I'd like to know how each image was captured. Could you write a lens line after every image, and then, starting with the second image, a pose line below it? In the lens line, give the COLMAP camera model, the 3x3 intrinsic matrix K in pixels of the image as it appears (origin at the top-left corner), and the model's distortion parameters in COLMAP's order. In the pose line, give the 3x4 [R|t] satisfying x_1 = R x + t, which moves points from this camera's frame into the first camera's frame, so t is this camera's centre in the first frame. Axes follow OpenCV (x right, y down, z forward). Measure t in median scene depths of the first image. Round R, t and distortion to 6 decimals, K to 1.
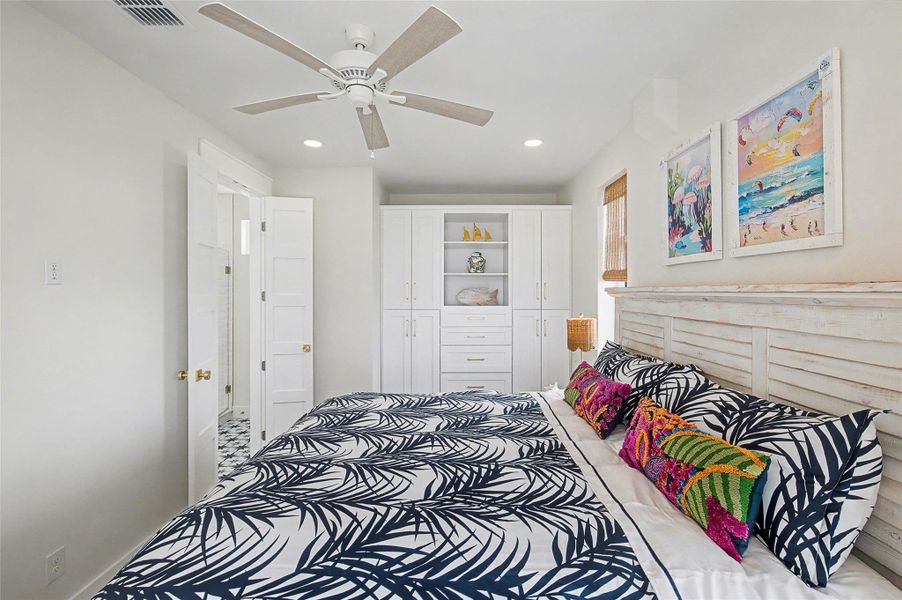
lens RADIAL K [[388.2, 0, 458.6], [0, 388.2, 283.3], [0, 0, 1]] dist [0.000310, 0.001011]
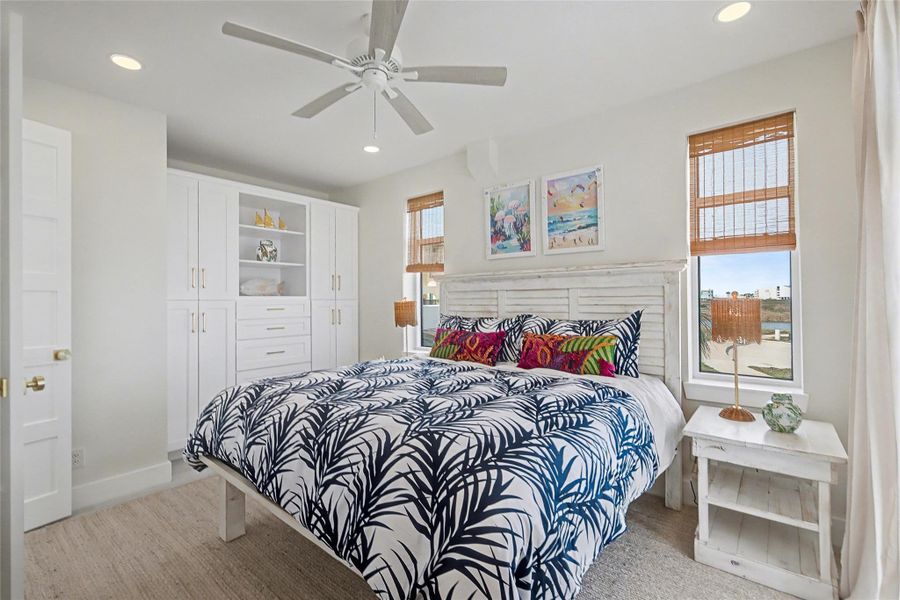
lens RADIAL K [[387.3, 0, 457.6], [0, 387.3, 283.4], [0, 0, 1]] dist [0.000310, 0.001011]
pose [[0.650279, 0.026597, 0.759230, -0.902115], [-0.008353, 0.999577, -0.027862, 0.117303], [-0.759649, 0.011776, 0.650226, 0.116422]]
